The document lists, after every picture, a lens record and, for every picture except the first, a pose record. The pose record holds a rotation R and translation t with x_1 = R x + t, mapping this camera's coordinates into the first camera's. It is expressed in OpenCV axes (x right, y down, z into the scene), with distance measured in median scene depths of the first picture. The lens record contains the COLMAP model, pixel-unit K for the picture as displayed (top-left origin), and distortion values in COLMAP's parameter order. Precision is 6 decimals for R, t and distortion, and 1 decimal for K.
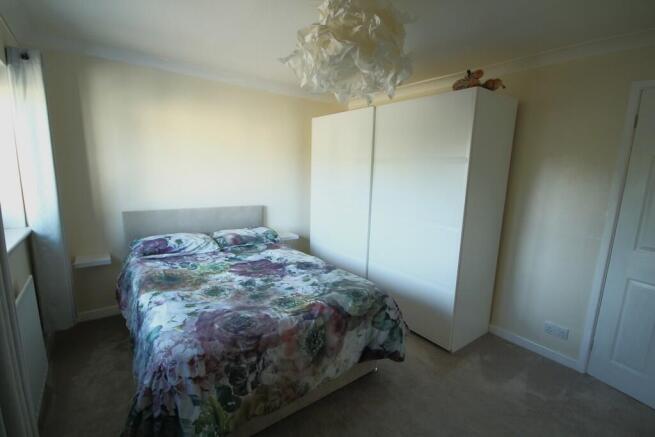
lens RADIAL K [[326.5, 0, 327.5], [0, 326.5, 218.5], [0, 0, 1]] dist [0.002267, 0.000571]
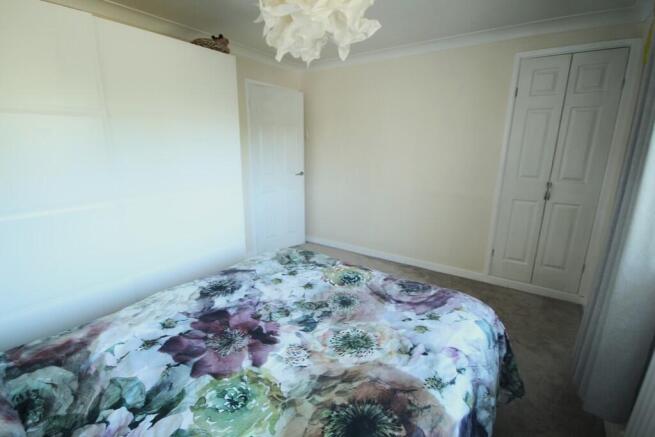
lens RADIAL K [[326.5, 0, 327.5], [0, 326.5, 218.5], [0, 0, 1]] dist [0.002267, 0.000571]
pose [[-0.376078, -0.240383, 0.894864, -0.749812], [0.123988, 0.944022, 0.305696, -0.163028], [-0.918255, 0.225918, -0.325222, 1.111310]]
